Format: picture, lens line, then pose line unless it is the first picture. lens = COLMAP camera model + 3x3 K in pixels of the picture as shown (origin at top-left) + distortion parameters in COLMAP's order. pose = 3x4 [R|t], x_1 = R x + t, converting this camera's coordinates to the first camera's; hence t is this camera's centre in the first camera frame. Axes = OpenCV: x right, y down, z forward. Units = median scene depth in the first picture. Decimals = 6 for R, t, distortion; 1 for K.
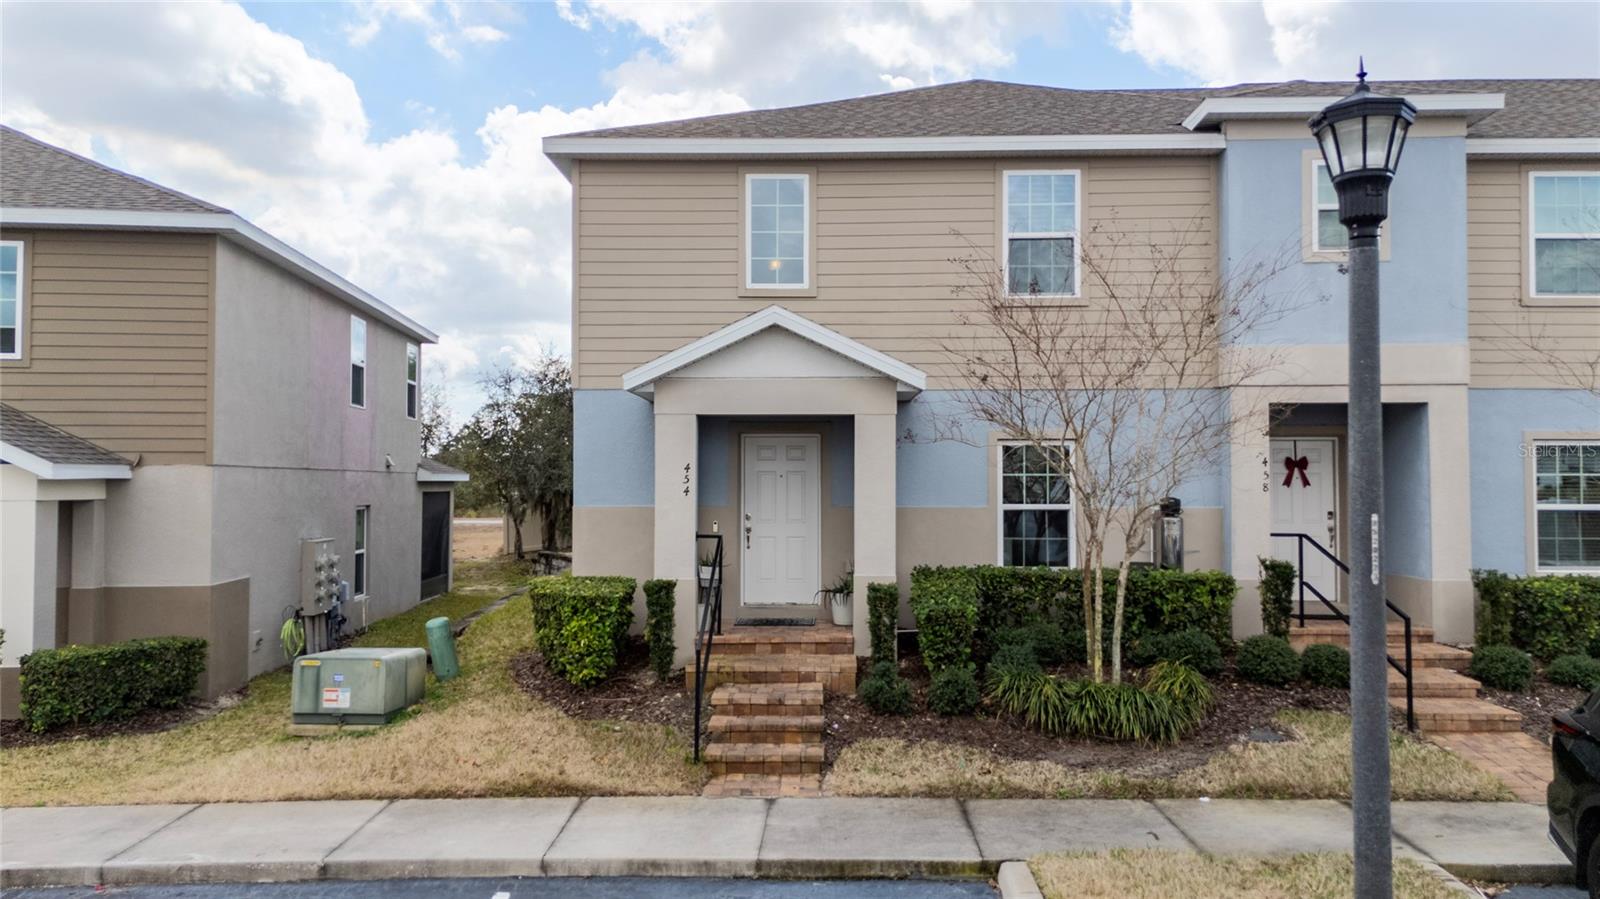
lens RADIAL K [[1166.5, 0, 806.5], [0, 1166.5, 451.2], [0, 0, 1]] dist [0.069294, -0.064613]
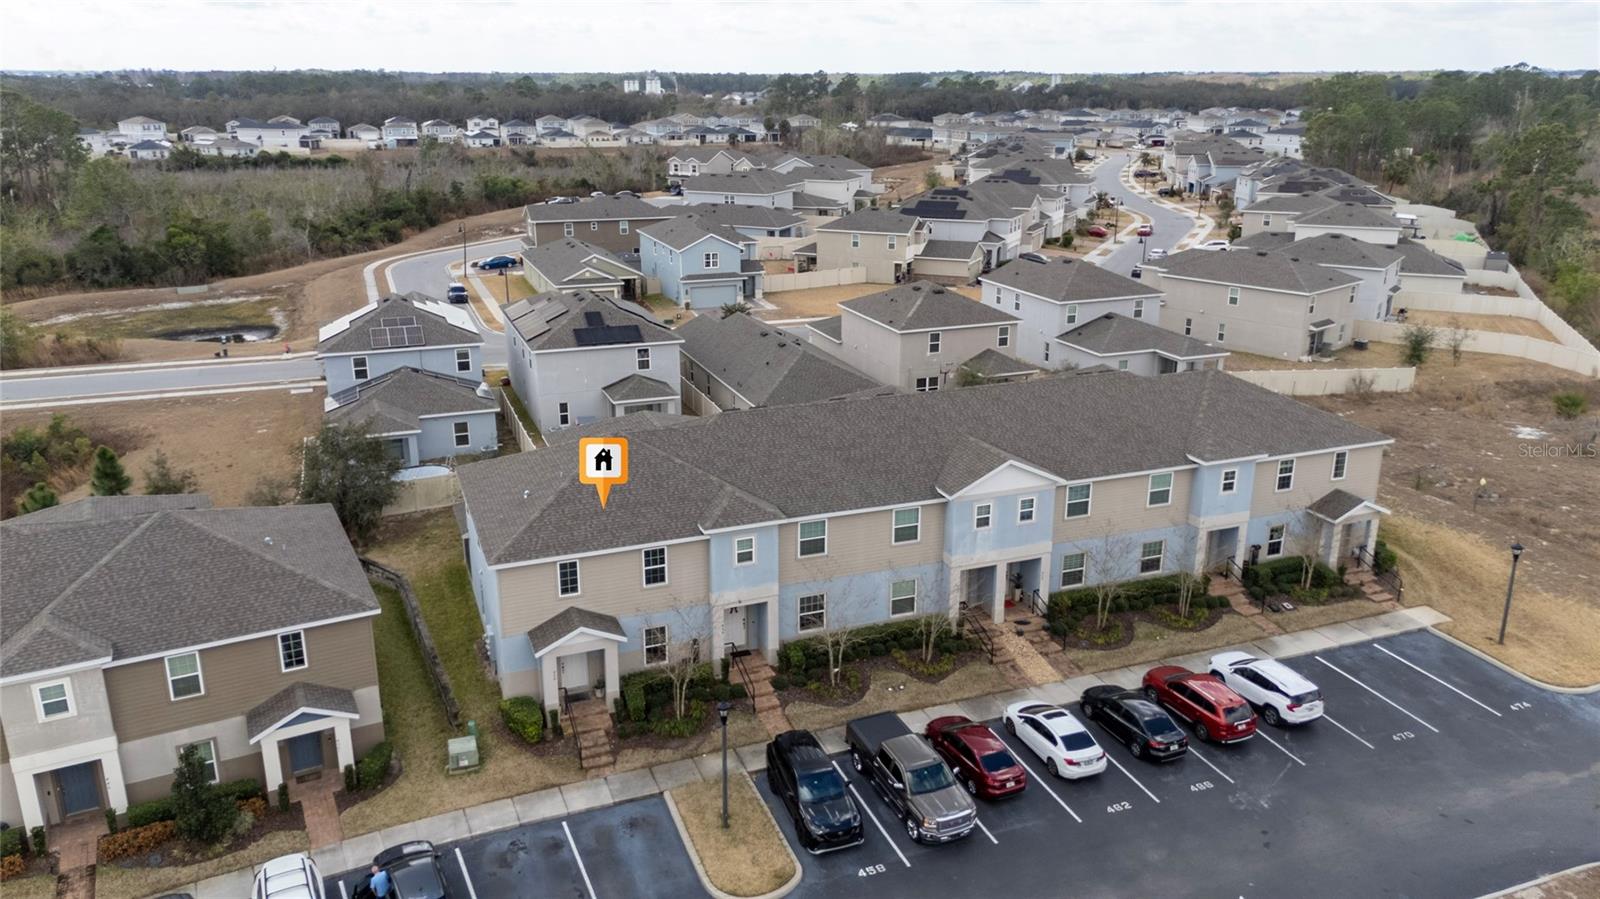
lens RADIAL K [[1166.5, 0, 806.5], [0, 1166.5, 451.2], [0, 0, 1]] dist [0.069294, -0.064613]
pose [[0.923633, -0.117637, 0.364779, -0.620229], [-0.010593, 0.943536, 0.331099, -1.795626], [-0.383132, -0.309678, 0.870235, -2.088570]]
